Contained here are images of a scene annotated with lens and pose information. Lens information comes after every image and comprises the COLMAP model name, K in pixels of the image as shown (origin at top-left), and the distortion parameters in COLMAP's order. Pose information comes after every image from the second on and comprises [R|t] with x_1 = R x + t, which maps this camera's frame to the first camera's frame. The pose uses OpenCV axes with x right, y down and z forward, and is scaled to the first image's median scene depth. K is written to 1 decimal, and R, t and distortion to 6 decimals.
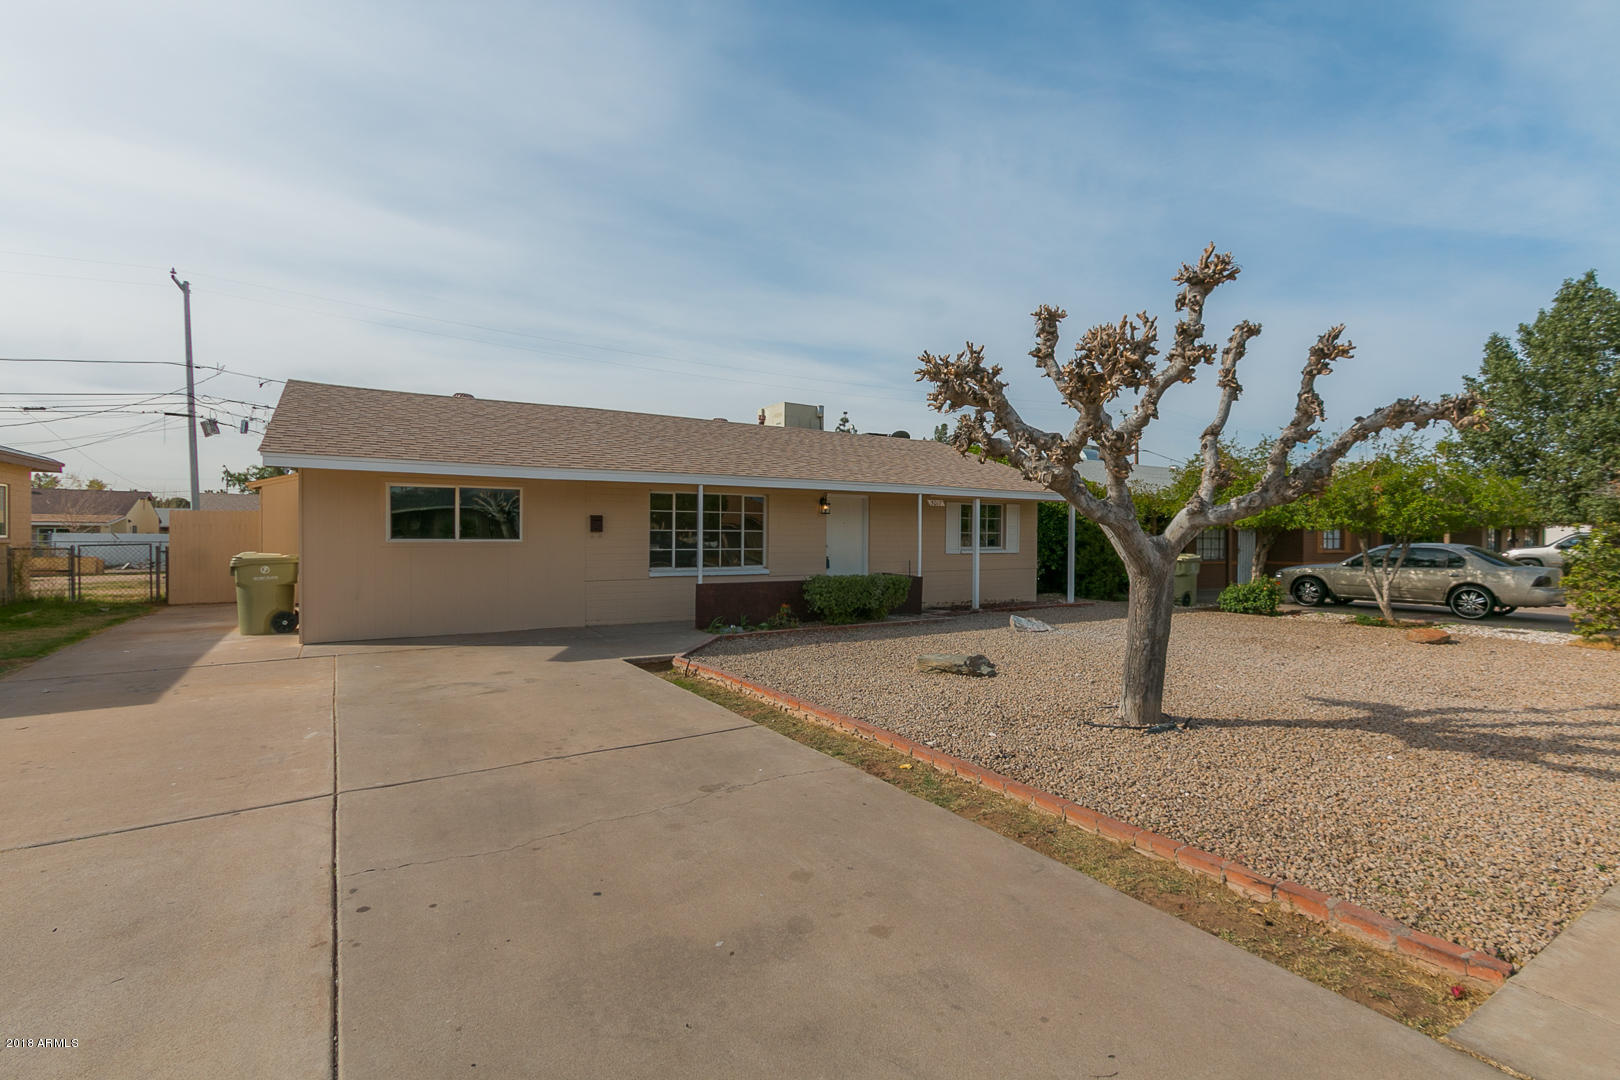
lens RADIAL K [[739.6, 0, 804.9], [0, 739.6, 548.1], [0, 0, 1]] dist [0.006065, -0.002759]
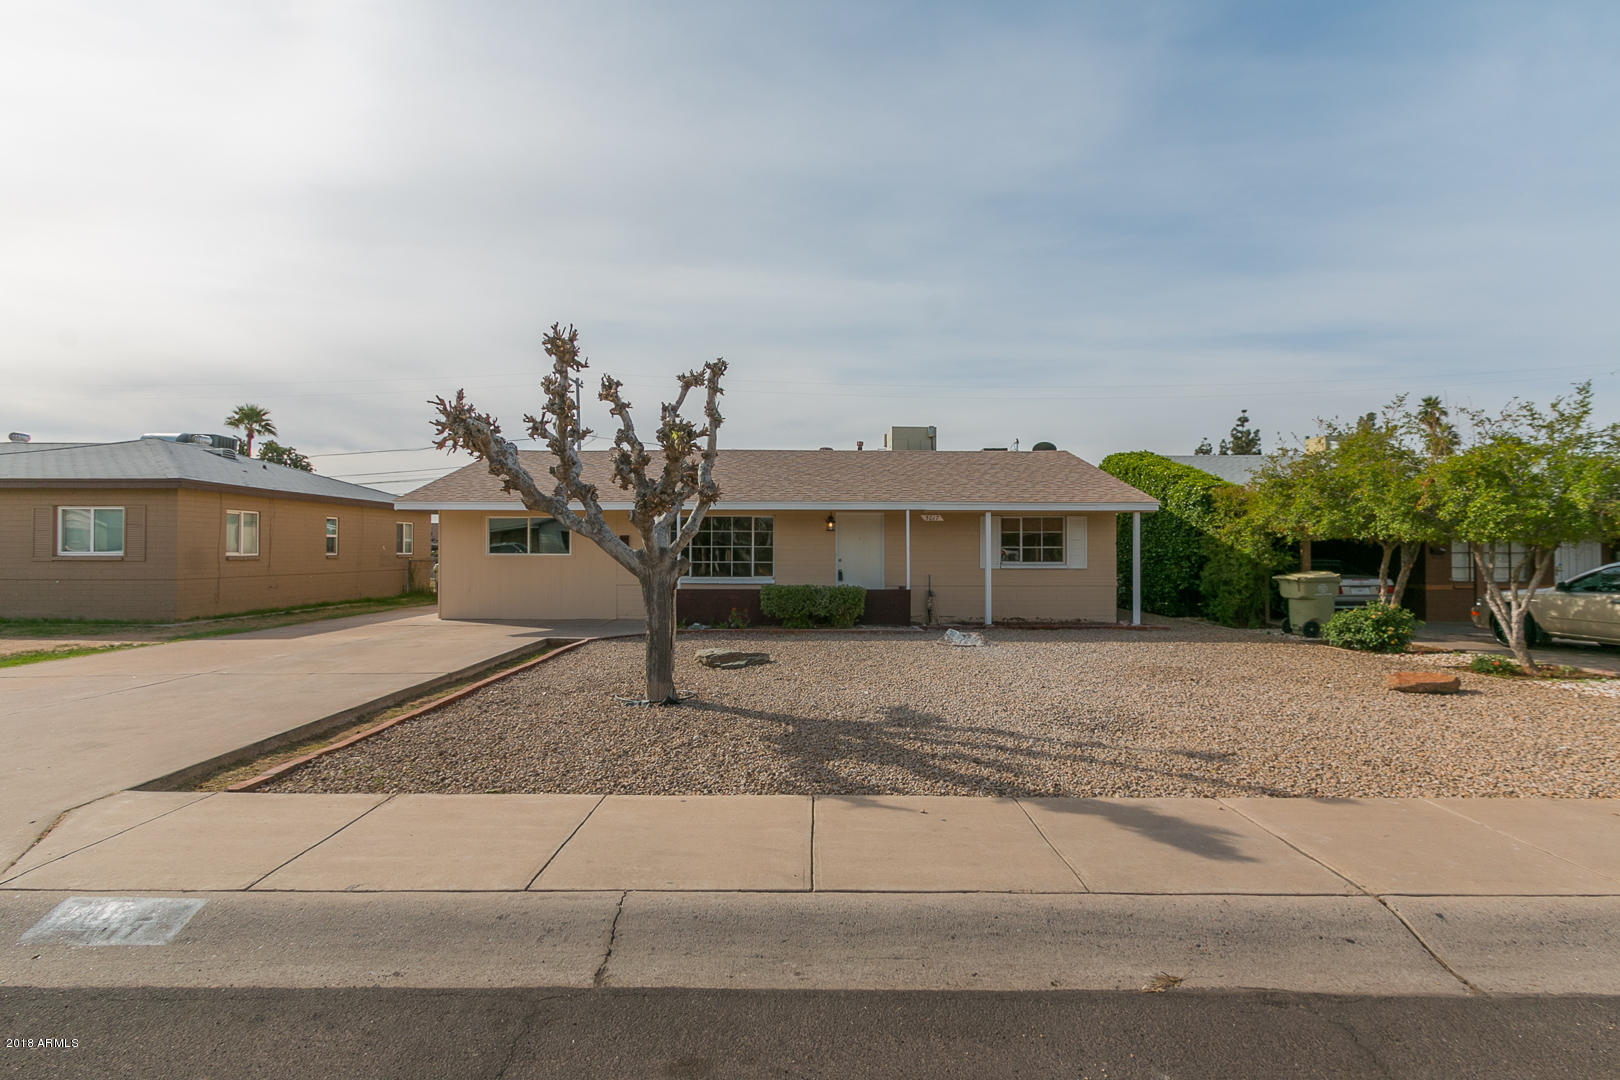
lens RADIAL K [[739.6, 0, 804.9], [0, 739.6, 534.7], [0, 0, 1]] dist [0.006065, -0.002759]
pose [[0.852733, -0.016988, -0.522070, 0.564151], [-0.006374, 0.999058, -0.042921, 0.007182], [0.522307, 0.039928, 0.851822, 0.034654]]
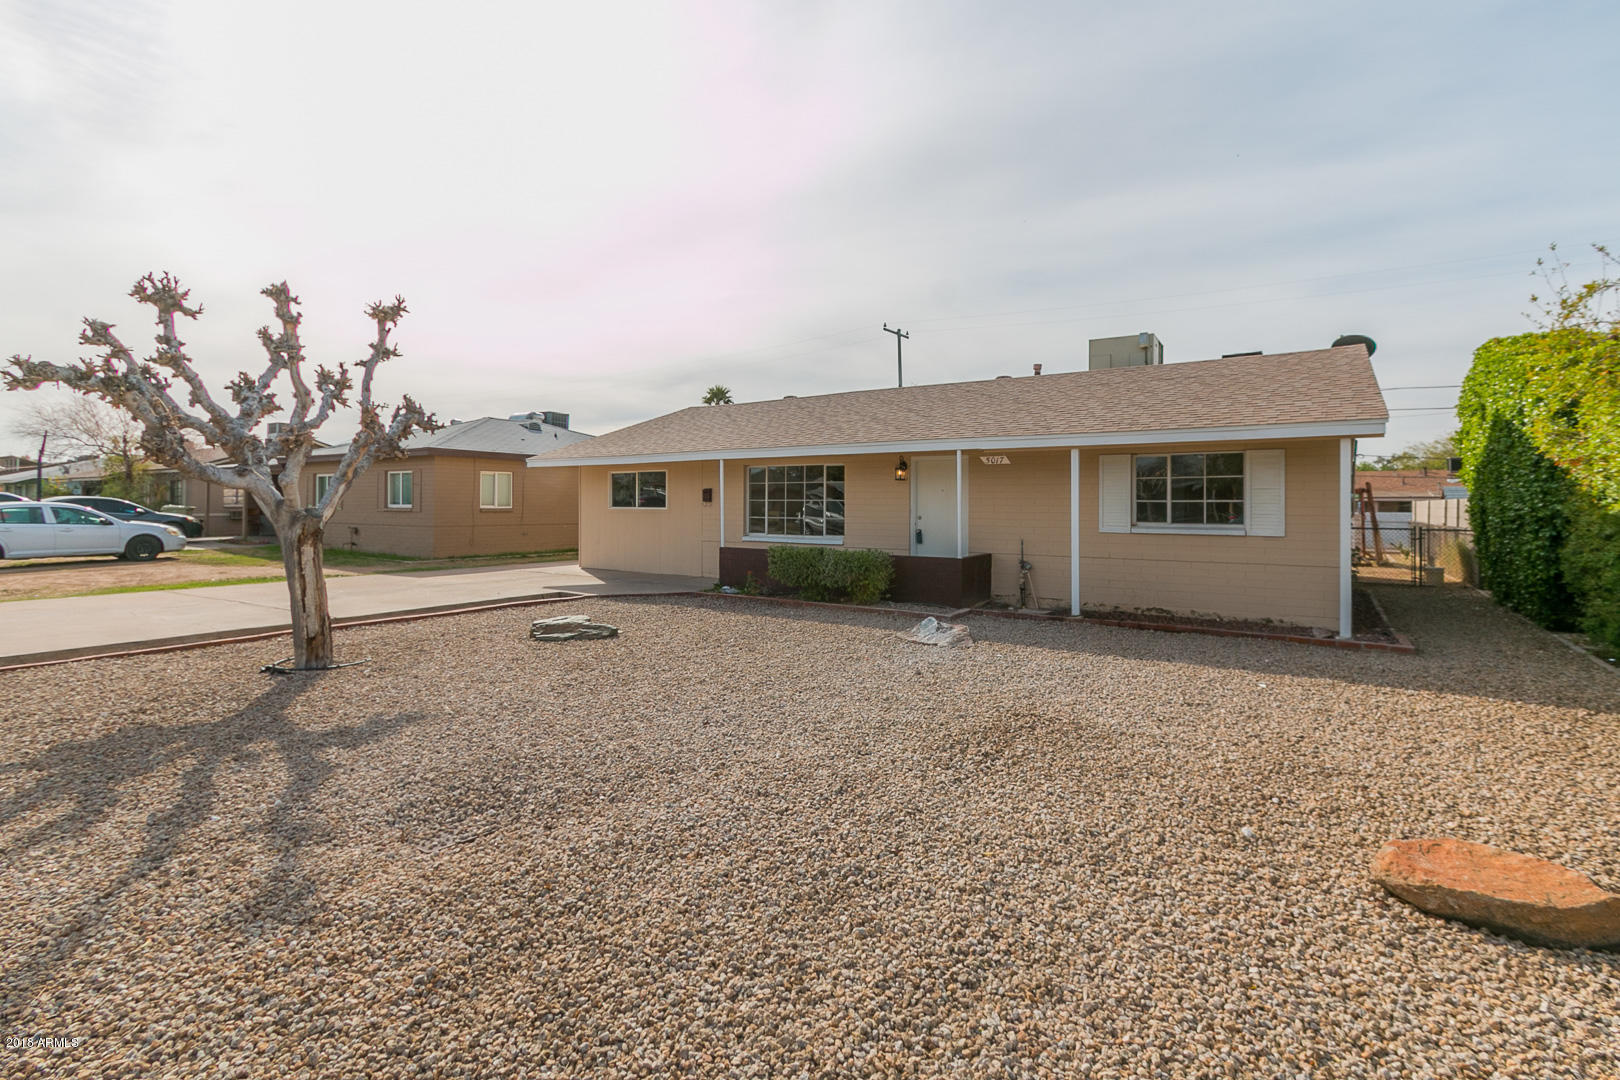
lens RADIAL K [[739.6, 0, 824.3], [0, 739.6, 506.8], [0, 0, 1]] dist [0.006065, -0.002759]
pose [[0.423916, -0.000936, -0.905701, 0.770974], [-0.018498, 0.999782, -0.009691, -0.004484], [0.905513, 0.020862, 0.423806, 0.538267]]
